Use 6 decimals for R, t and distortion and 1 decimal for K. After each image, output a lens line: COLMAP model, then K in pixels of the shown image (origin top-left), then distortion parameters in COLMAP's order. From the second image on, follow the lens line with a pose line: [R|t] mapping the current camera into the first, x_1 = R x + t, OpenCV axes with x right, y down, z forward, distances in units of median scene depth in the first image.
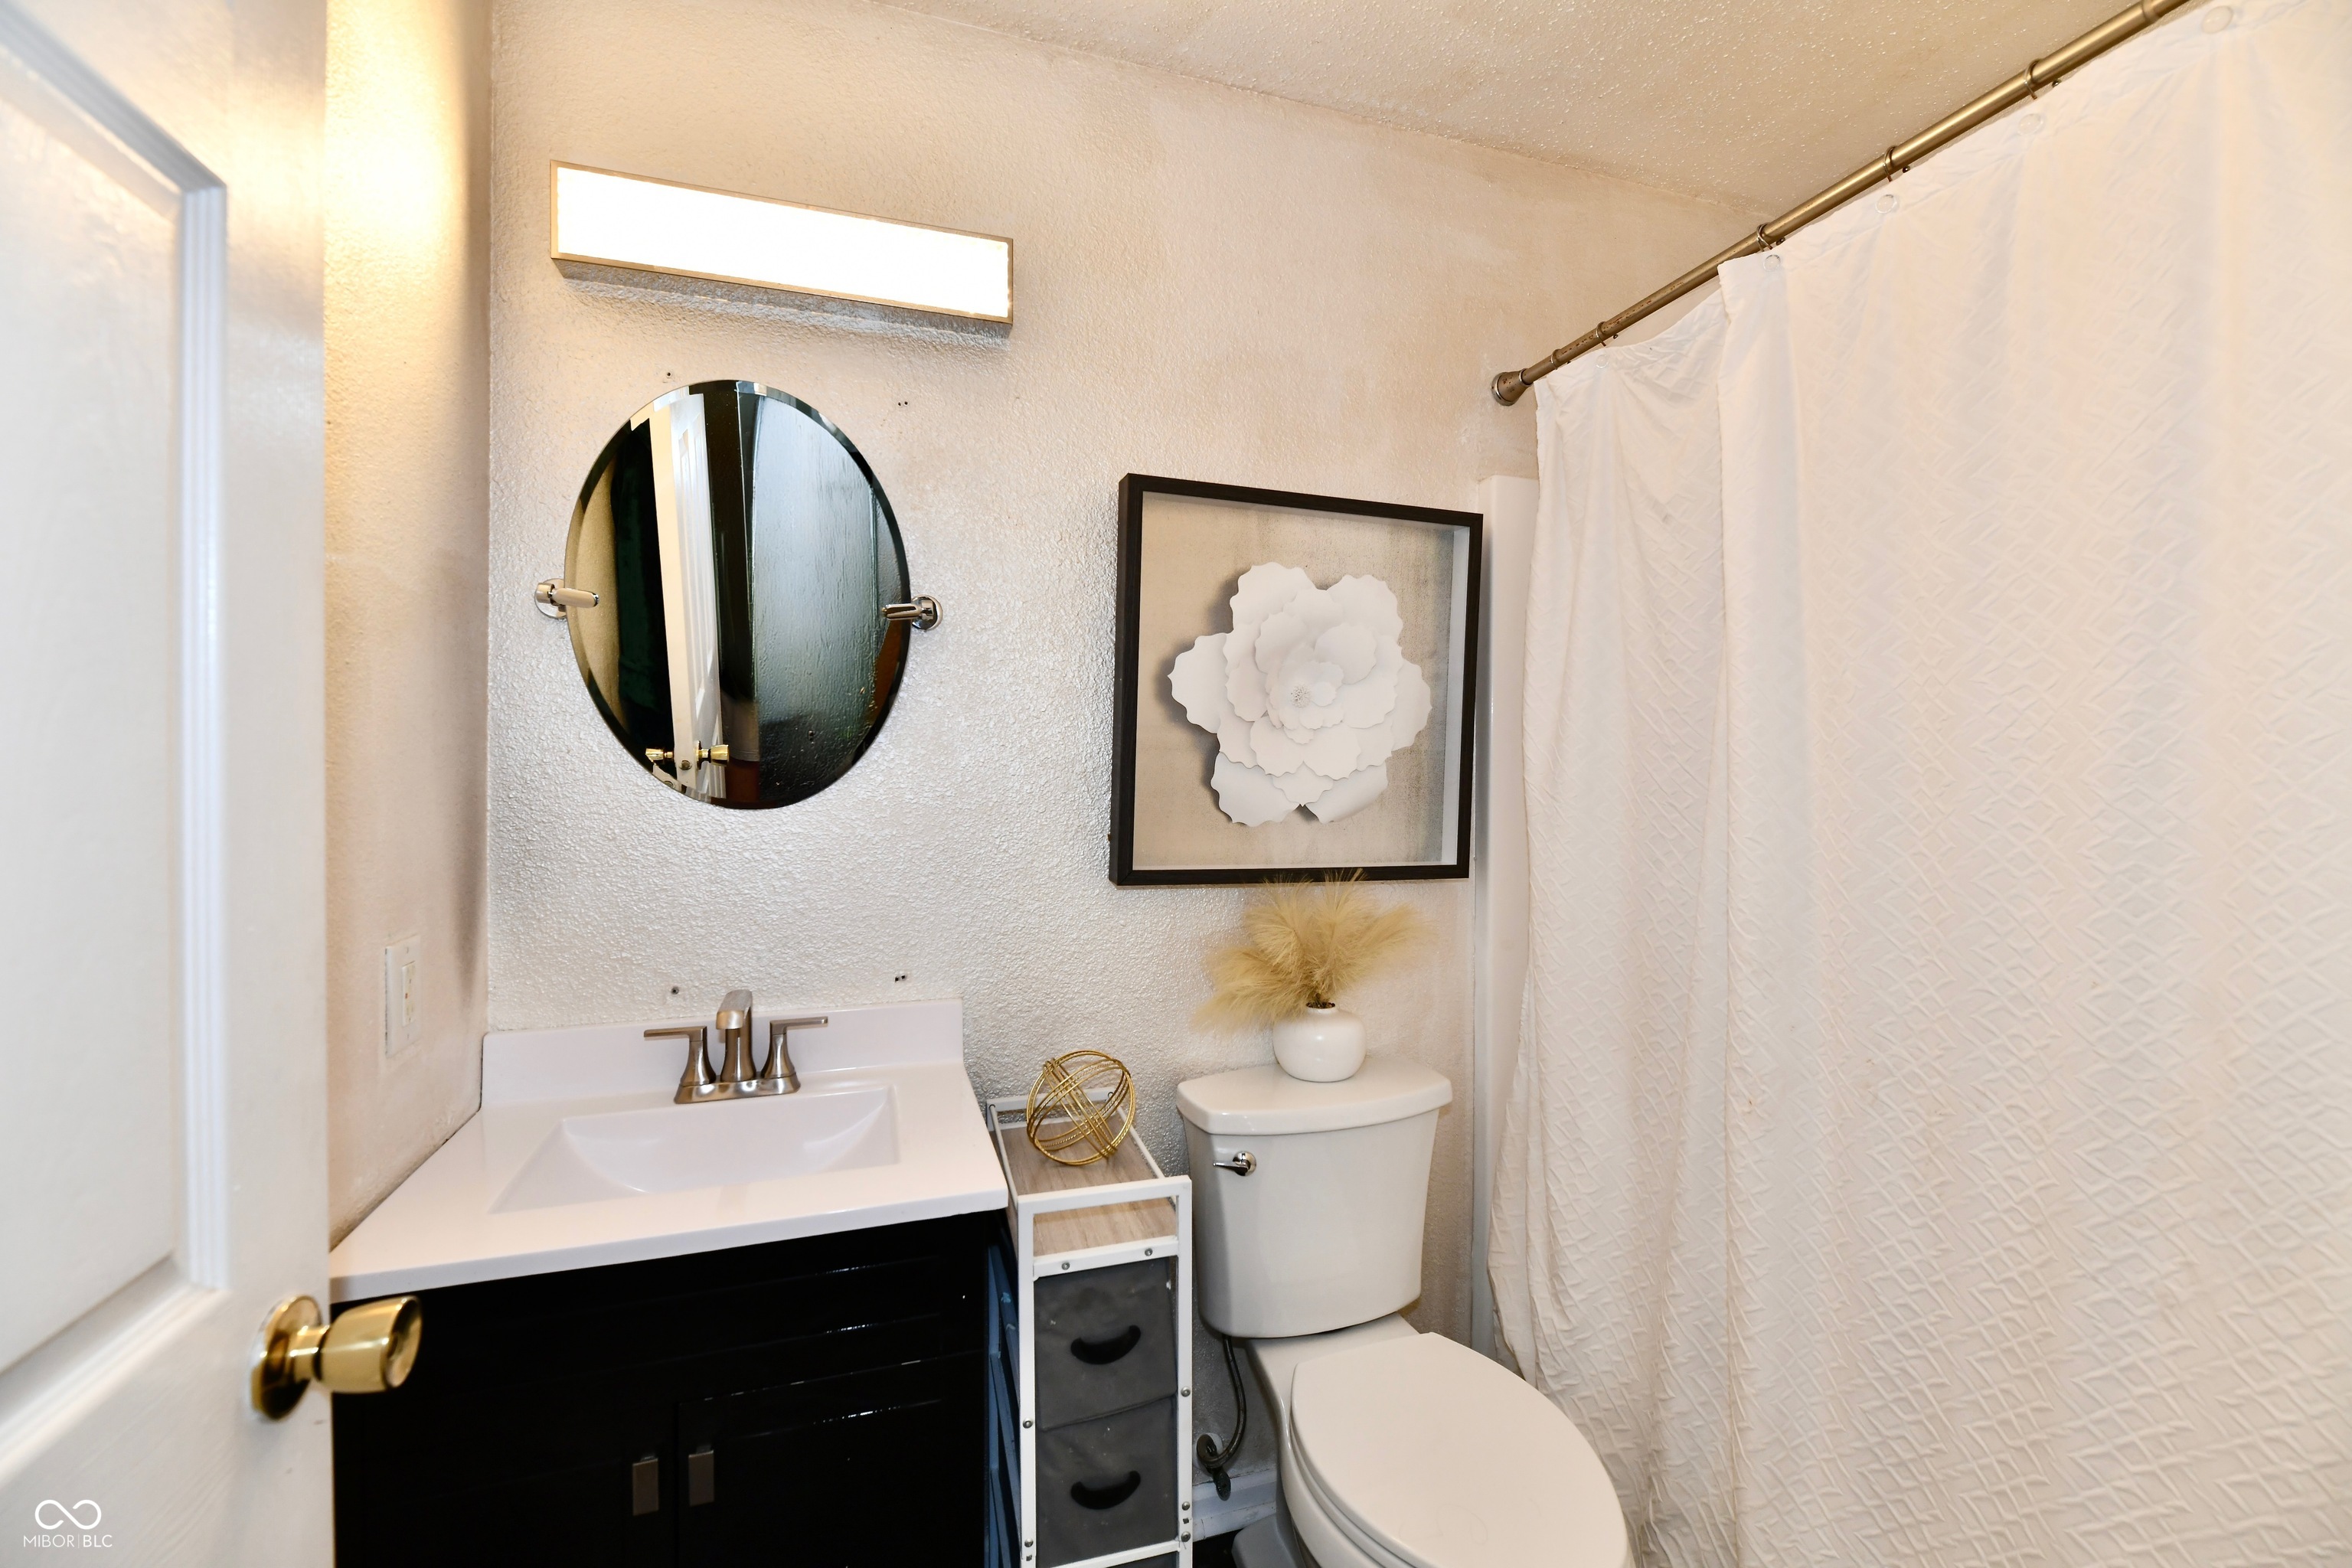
lens RADIAL K [[974.1, 0, 1188.4], [0, 974.1, 760.6], [0, 0, 1]] dist [-0.001618, -0.003268]
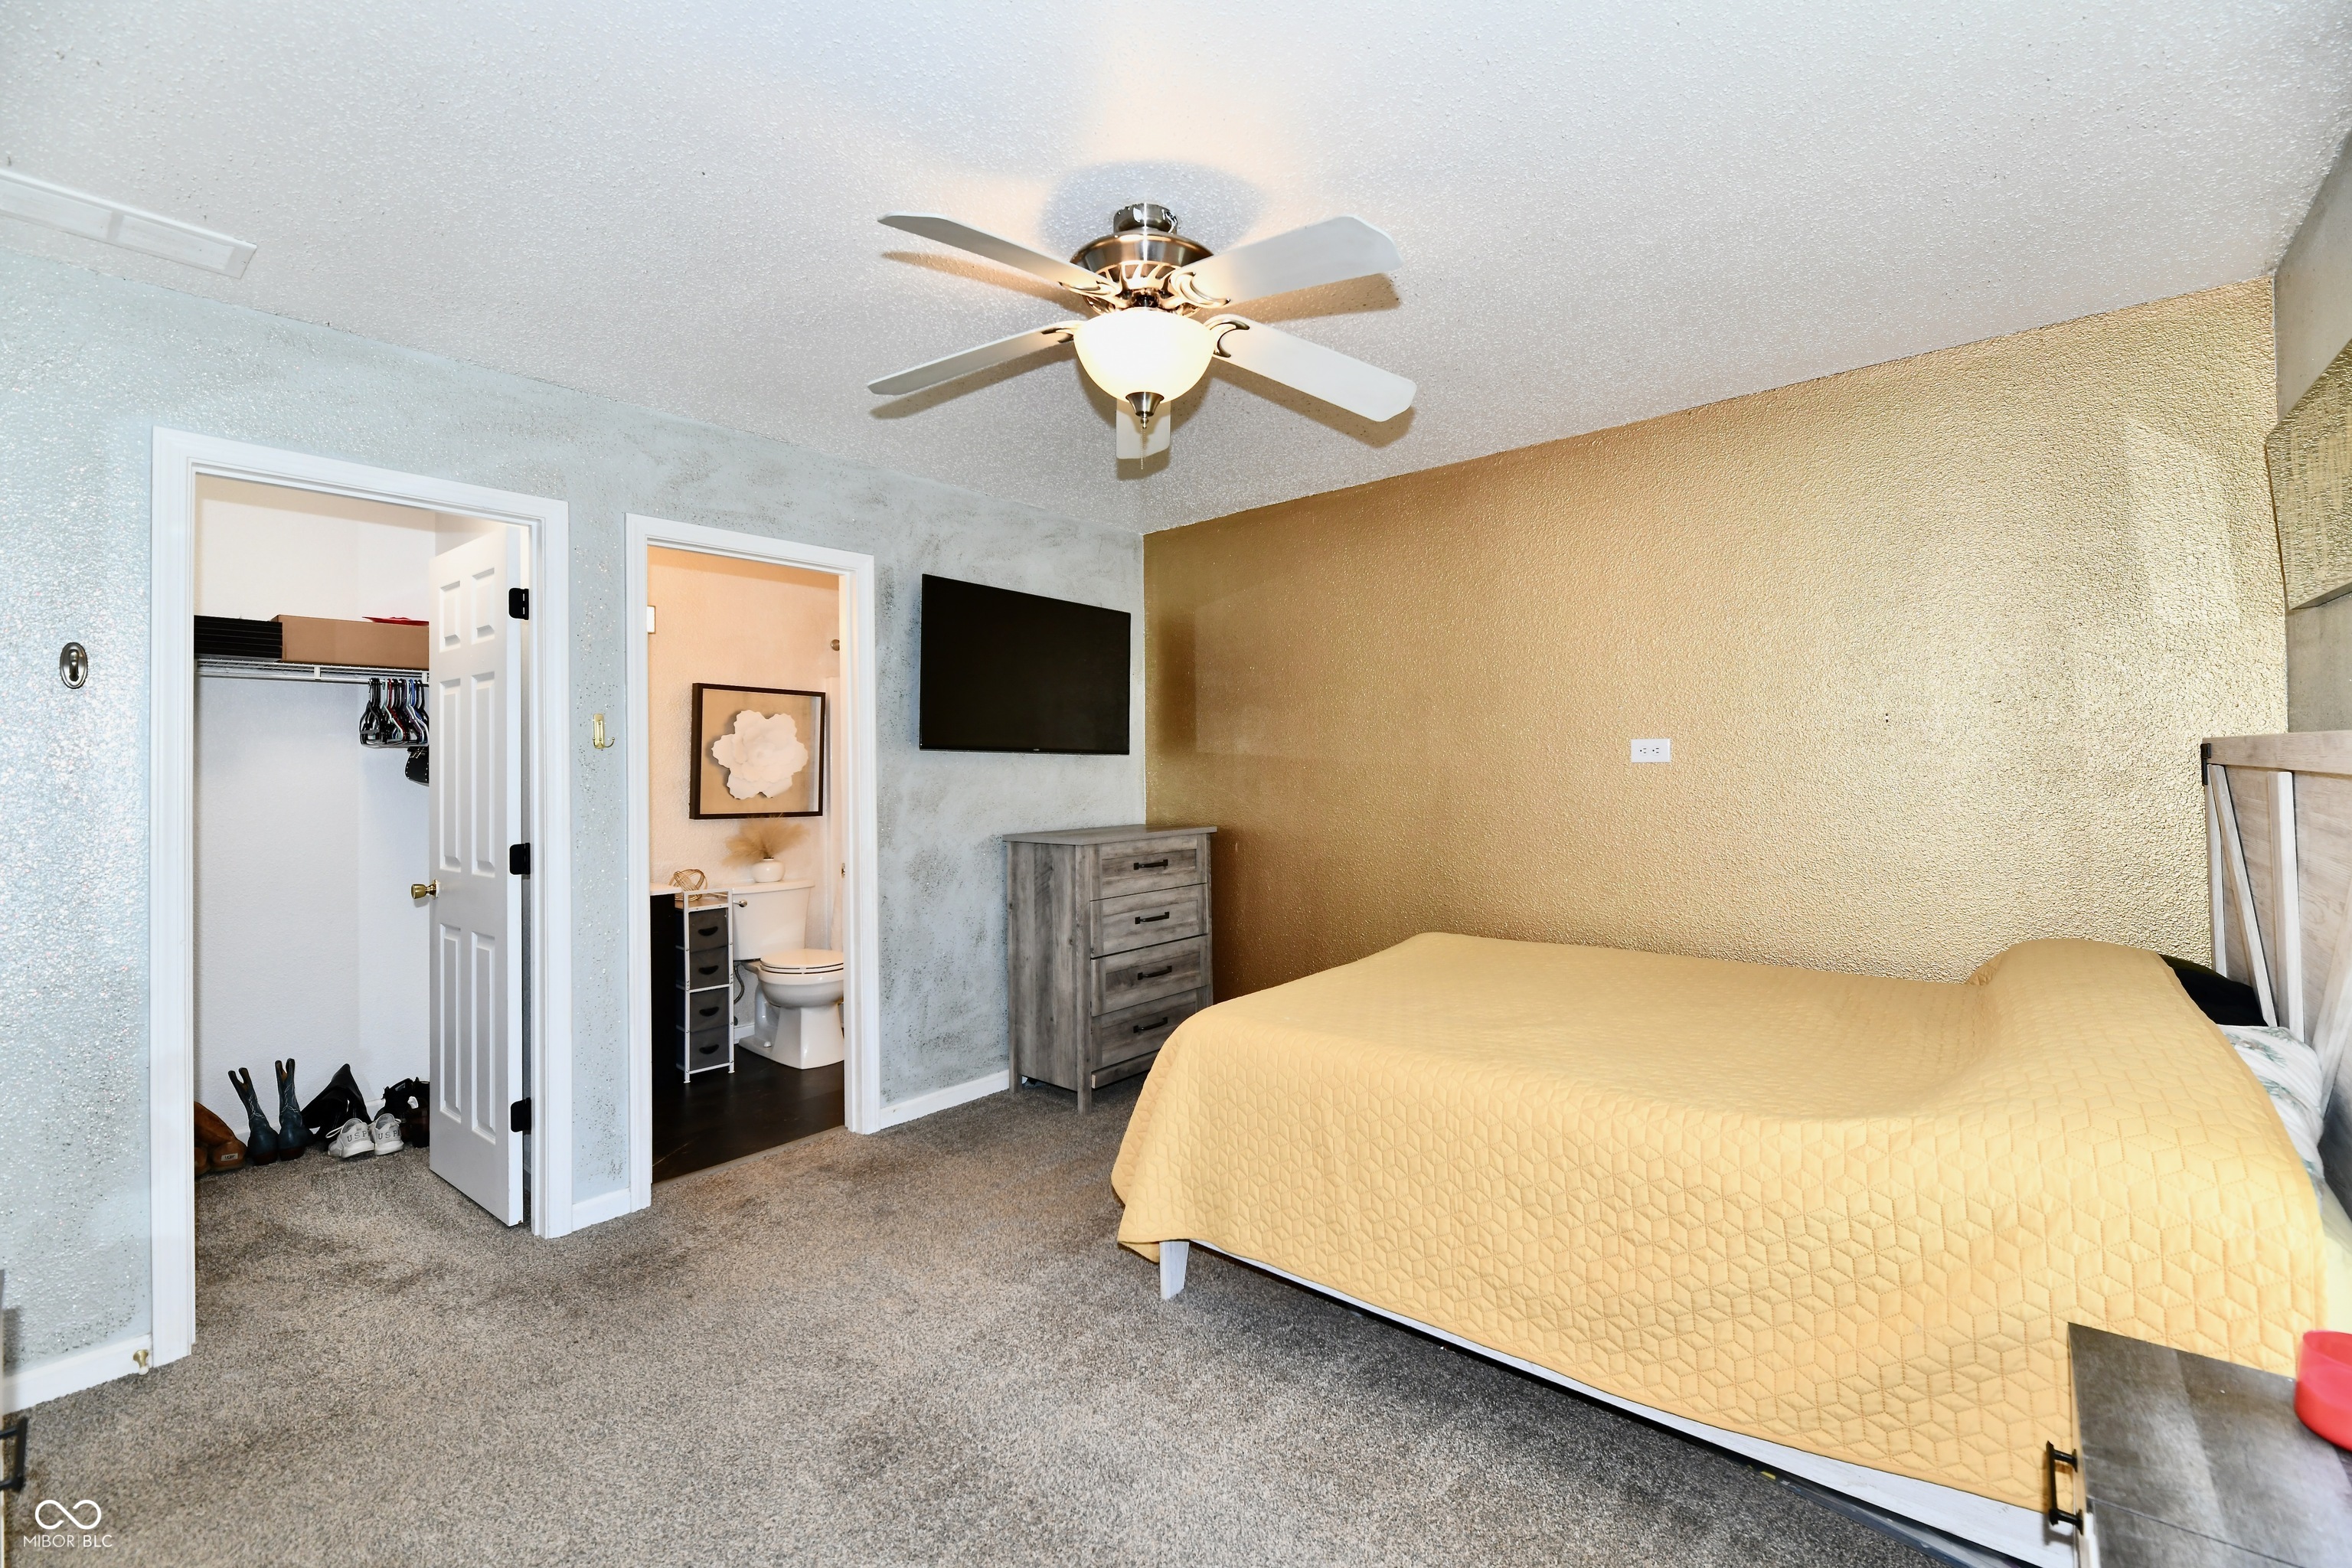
lens RADIAL K [[974.1, 0, 1188.4], [0, 974.1, 760.6], [0, 0, 1]] dist [-0.001618, -0.003268]
pose [[0.859313, -0.009775, 0.511357, -0.281947], [0.005745, 0.999939, 0.009461, -0.069519], [-0.511418, -0.005192, 0.859316, -2.240403]]
